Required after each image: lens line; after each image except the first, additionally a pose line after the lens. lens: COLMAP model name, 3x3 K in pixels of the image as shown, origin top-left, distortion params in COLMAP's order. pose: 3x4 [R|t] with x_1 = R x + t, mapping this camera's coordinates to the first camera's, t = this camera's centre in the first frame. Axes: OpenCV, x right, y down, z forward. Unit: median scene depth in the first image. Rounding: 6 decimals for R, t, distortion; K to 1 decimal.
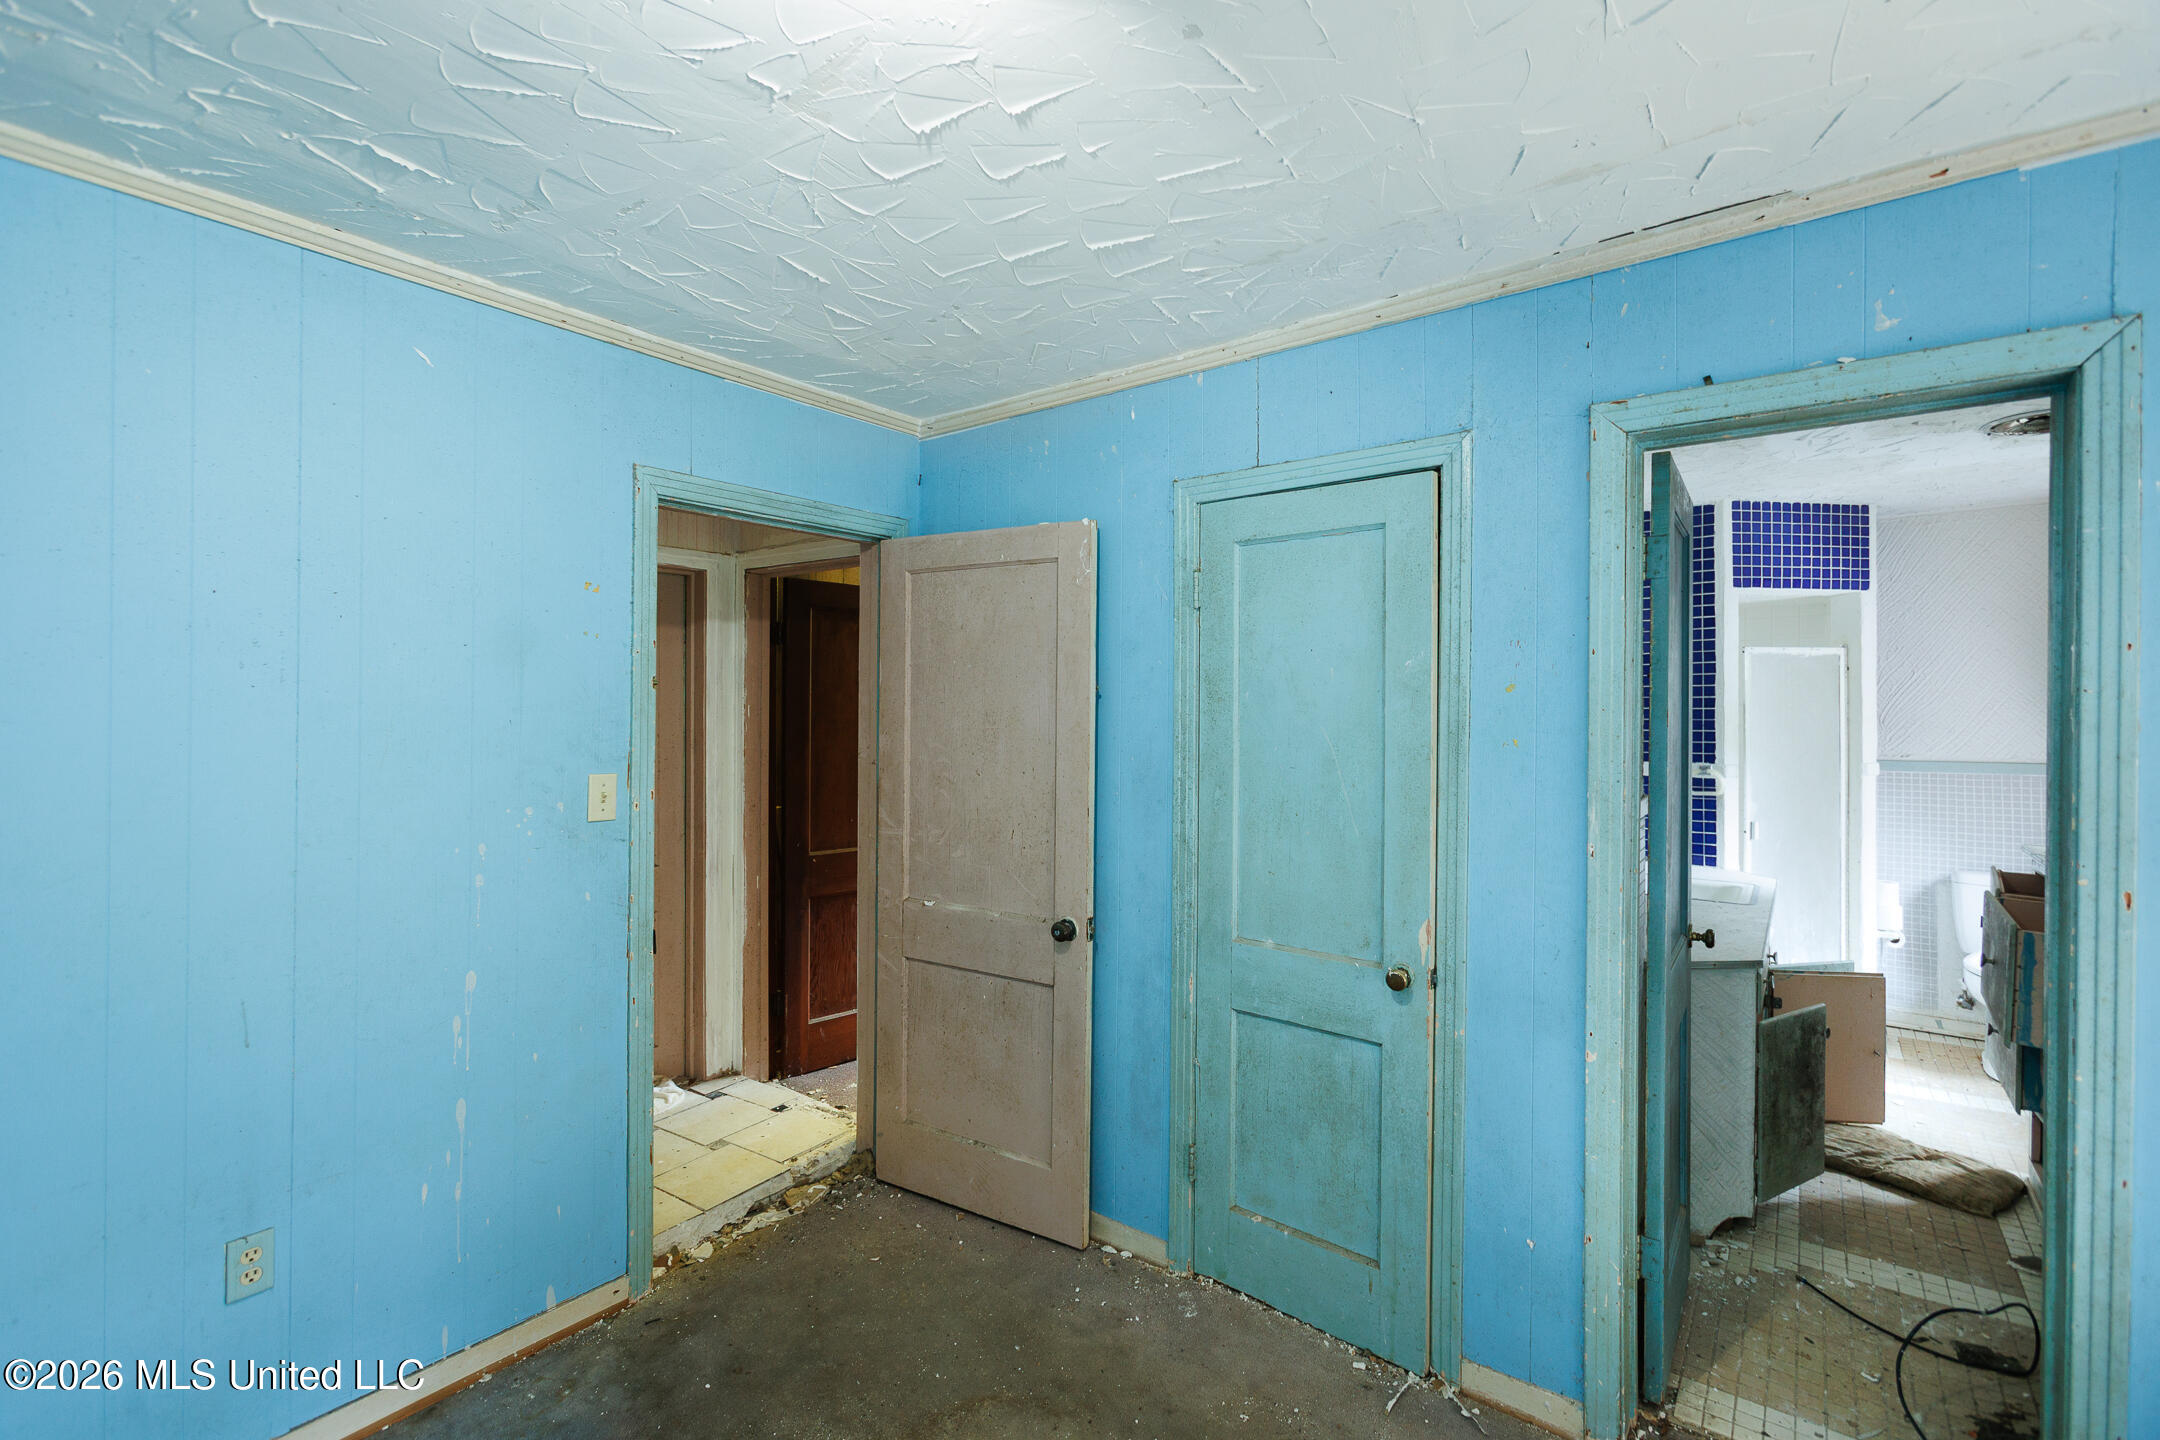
lens RADIAL K [[968.5, 0, 1068.1], [0, 968.5, 725.3], [0, 0, 1]] dist [-0.000608, 0.001639]
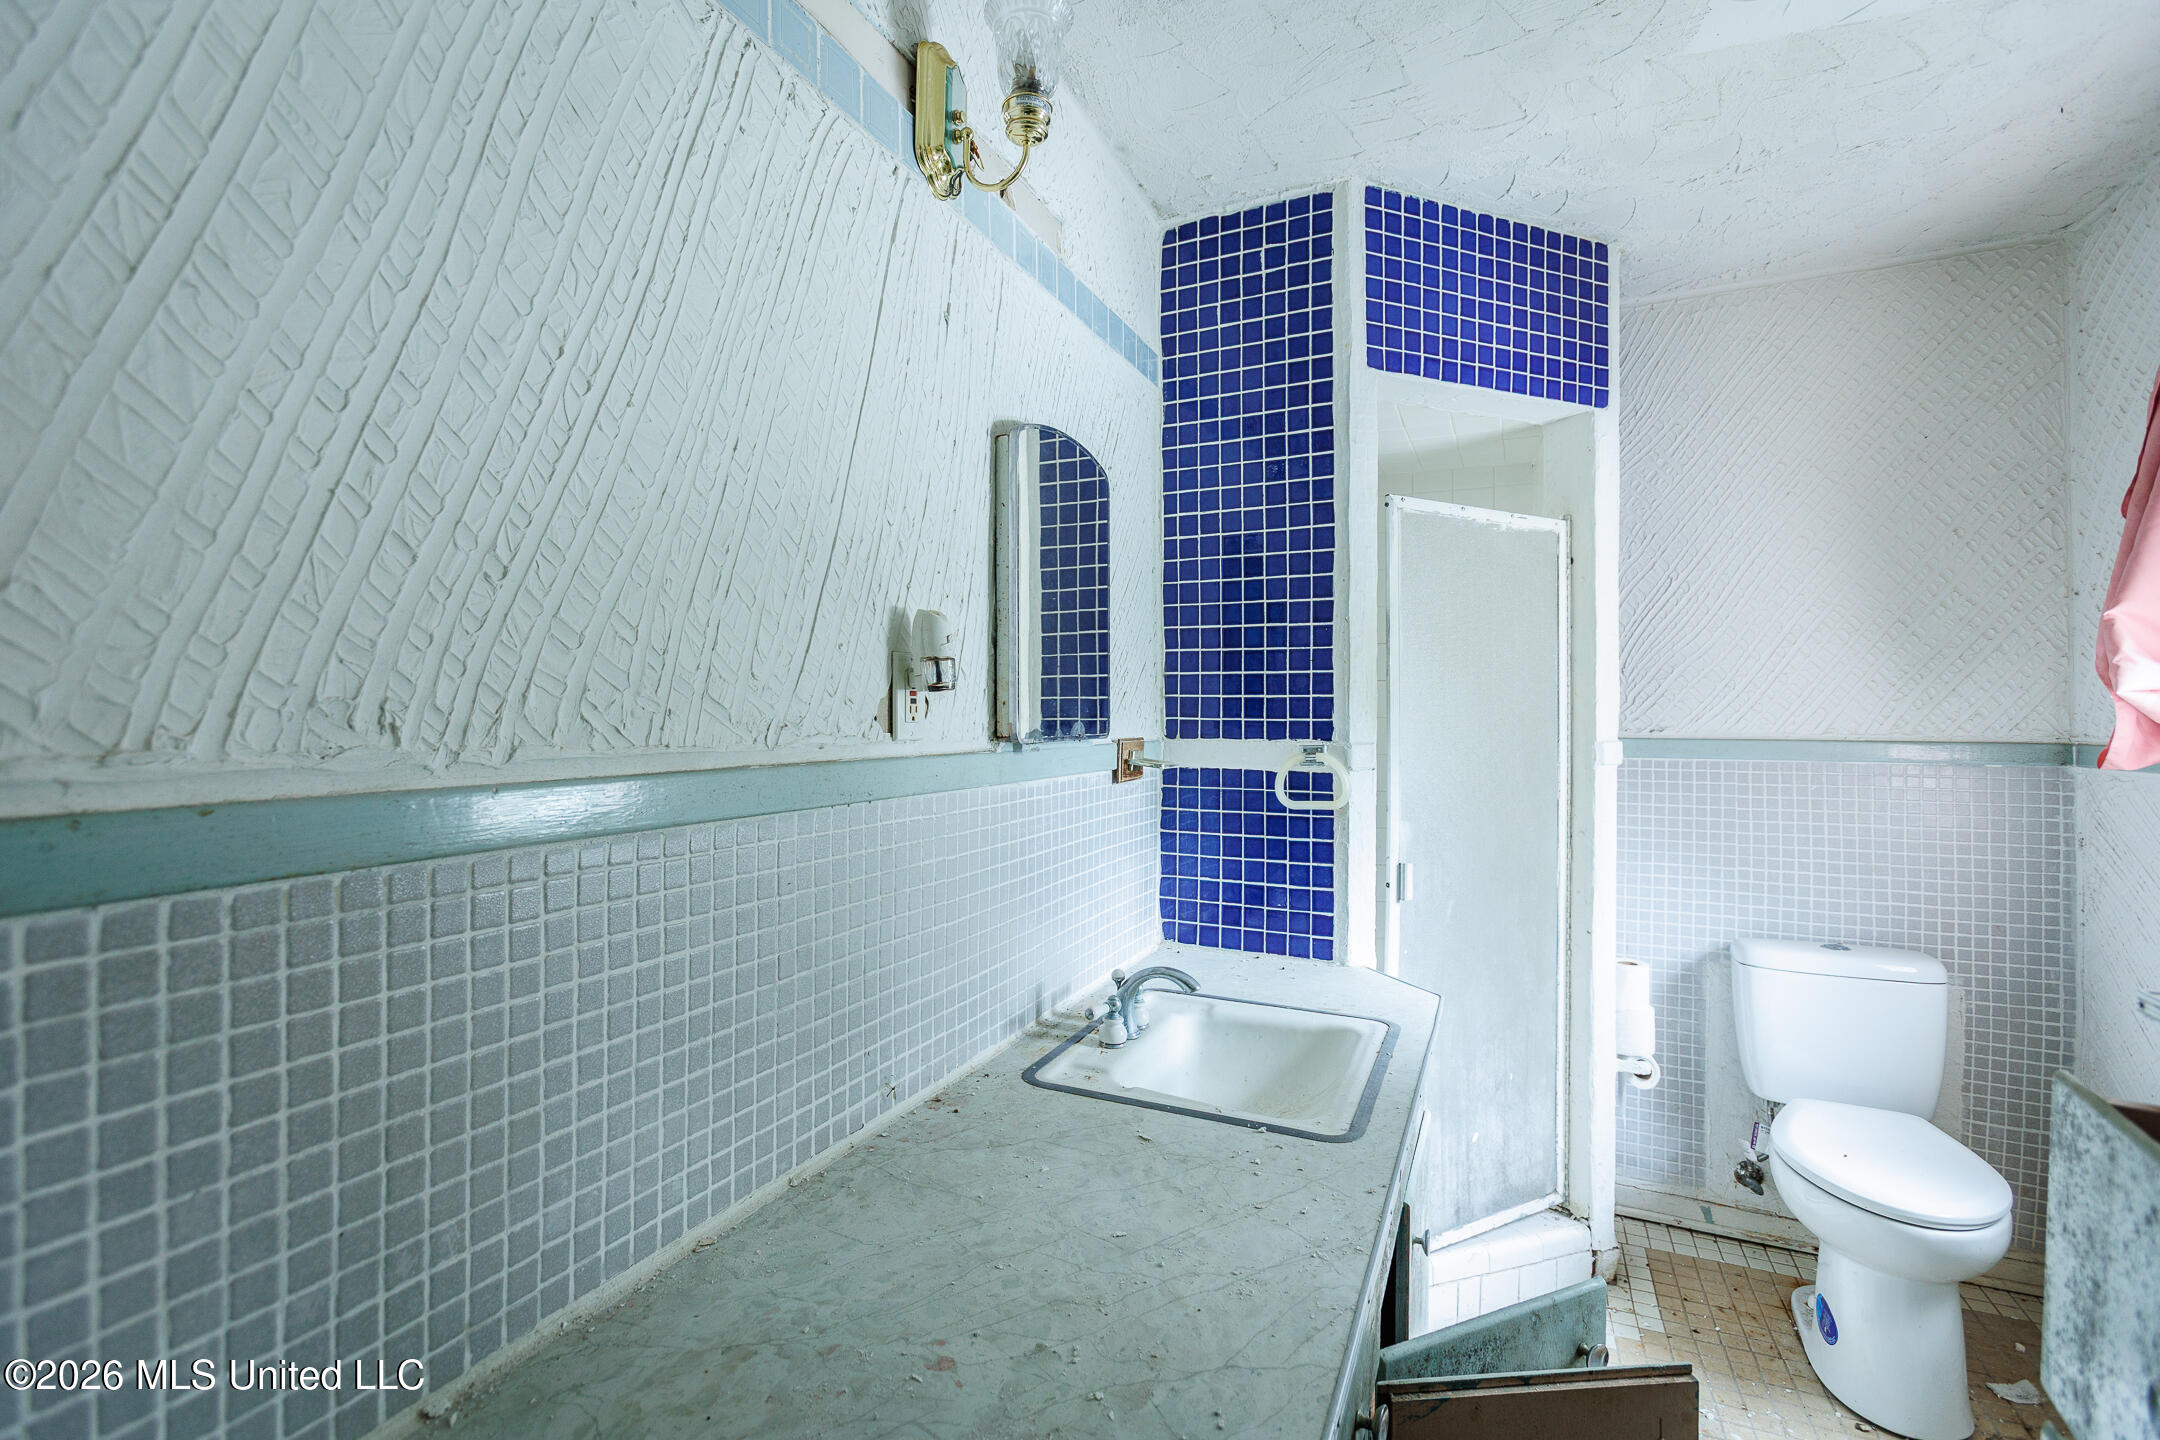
lens RADIAL K [[968.5, 0, 1086.5], [0, 968.5, 714.4], [0, 0, 1]] dist [-0.000608, 0.001639]
pose [[0.971878, 0.008217, 0.235340, 0.437251], [-0.007409, 0.999963, -0.004316, 0.028947], [-0.235366, 0.002451, 0.971904, 0.565111]]
